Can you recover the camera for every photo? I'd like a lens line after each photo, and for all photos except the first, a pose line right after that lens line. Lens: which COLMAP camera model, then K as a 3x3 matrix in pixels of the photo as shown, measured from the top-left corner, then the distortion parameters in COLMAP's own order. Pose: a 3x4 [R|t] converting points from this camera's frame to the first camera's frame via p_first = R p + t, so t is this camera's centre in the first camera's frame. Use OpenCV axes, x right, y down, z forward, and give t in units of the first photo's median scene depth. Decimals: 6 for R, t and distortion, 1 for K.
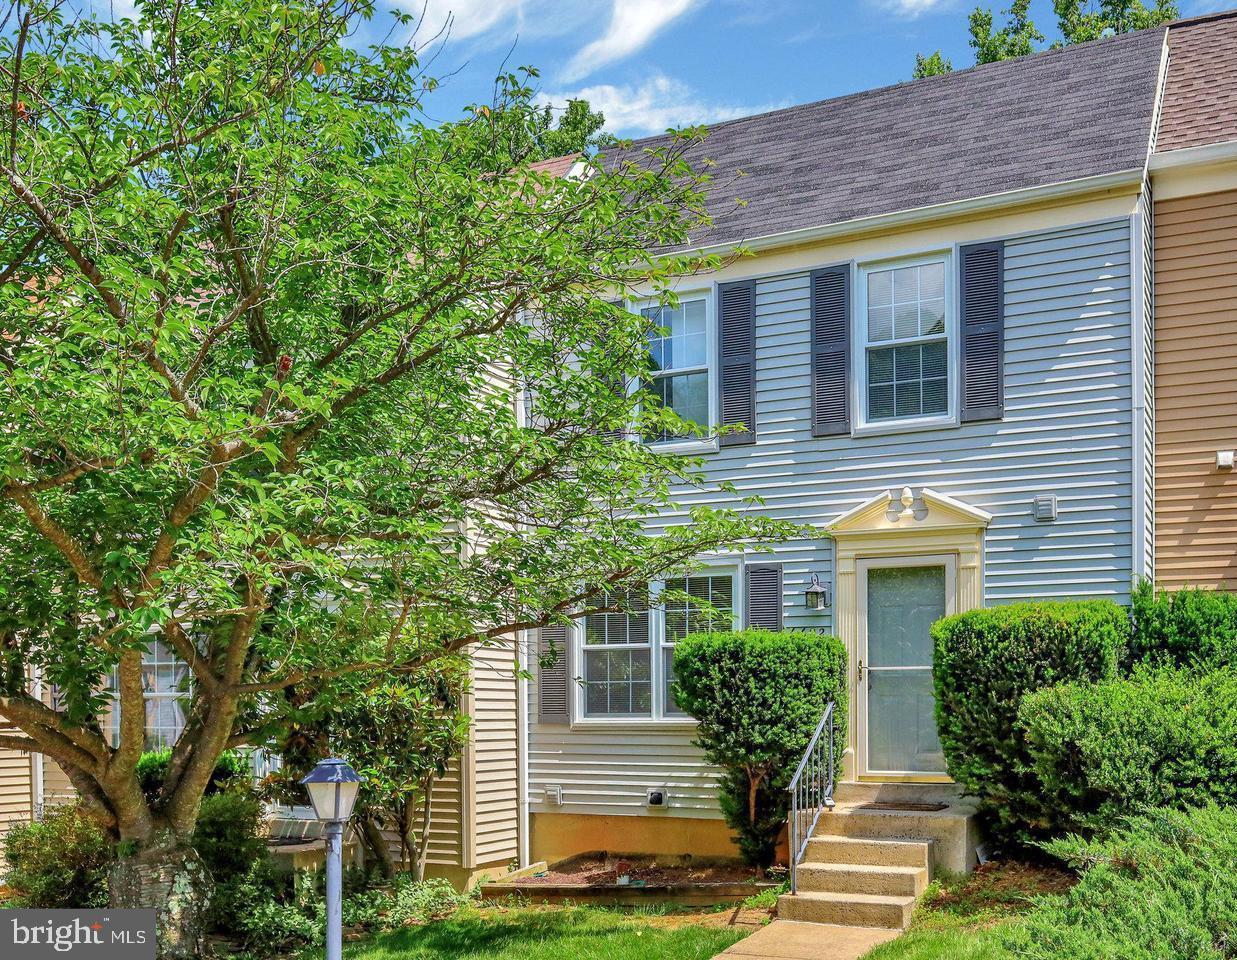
lens RADIAL K [[1261.2, 0, 698.9], [0, 1261.2, 732.4], [0, 0, 1]] dist [0.003415, 0.001296]
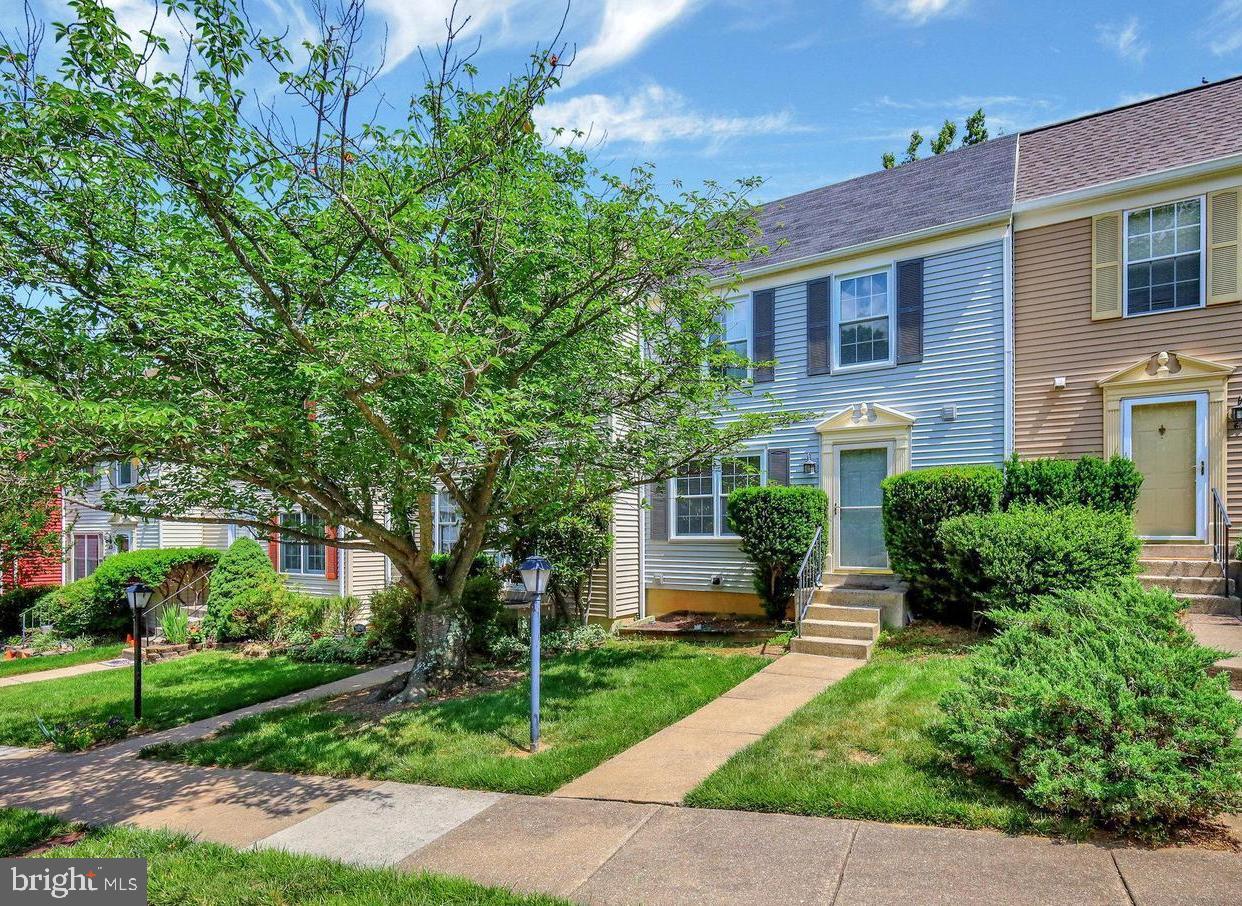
lens RADIAL K [[646.3, 0, 666.1], [0, 646.3, 543.5], [0, 0, 1]] dist [0.004993, -0.000347]
pose [[0.995540, 0.005031, -0.094203, -0.021402], [-0.005658, 0.999964, -0.006395, 0.006095], [0.094168, 0.006899, 0.995532, 0.096210]]
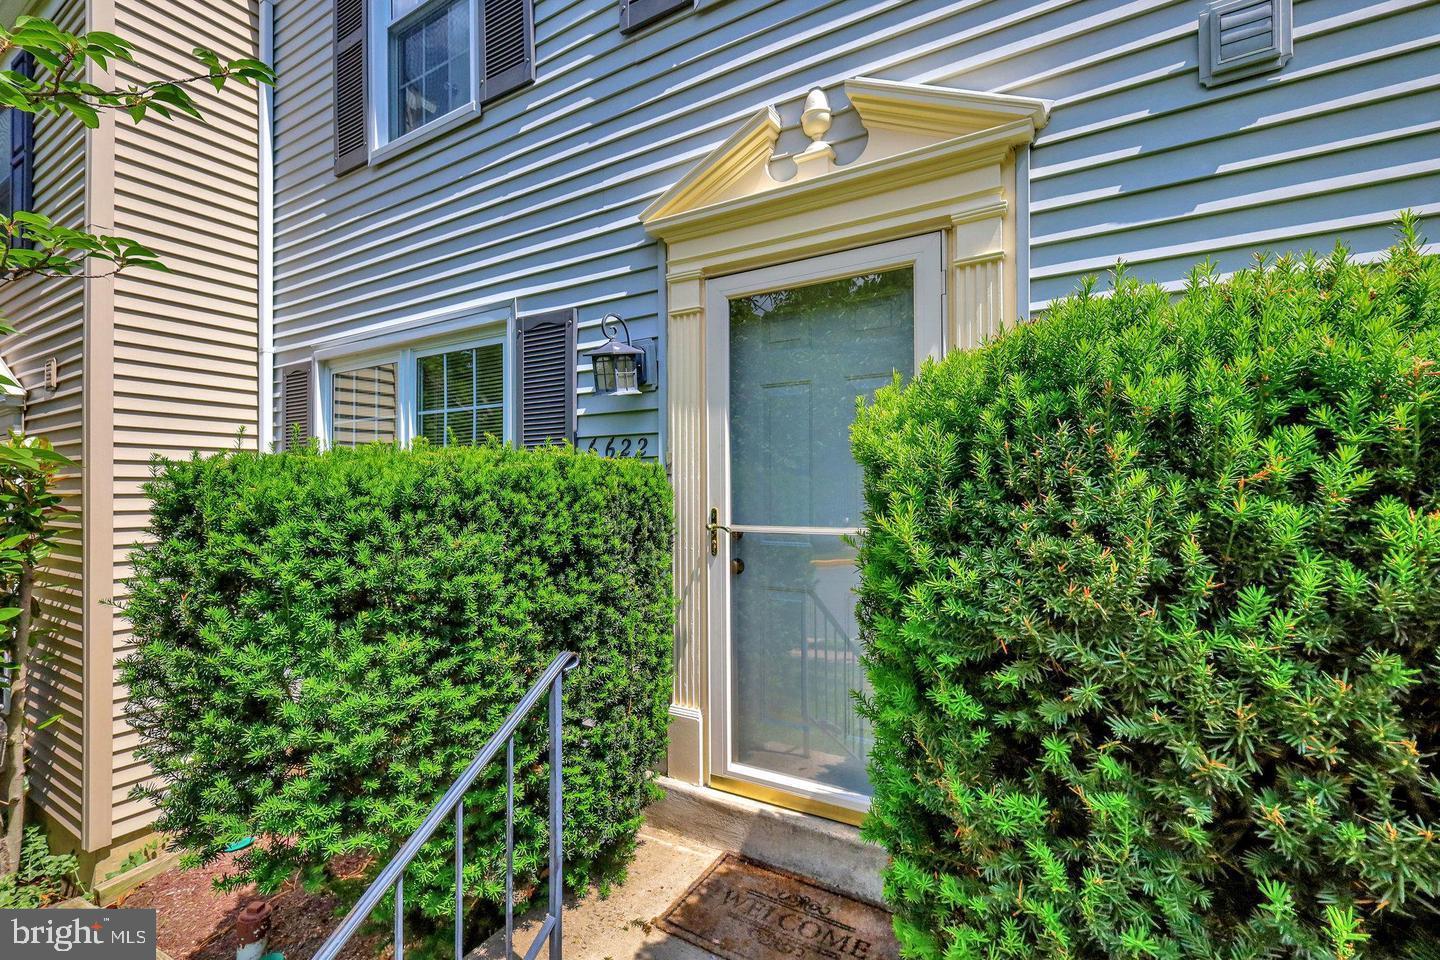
lens RADIAL K [[634.6, 0, 706.3], [0, 634.6, 486.4], [0, 0, 1]] dist [-0.000992, 0.000006]
pose [[0.993003, -0.003699, -0.118035, 0.159364], [0.001389, 0.999806, -0.019644, -0.063448], [0.118084, 0.019342, 0.992815, 0.823647]]
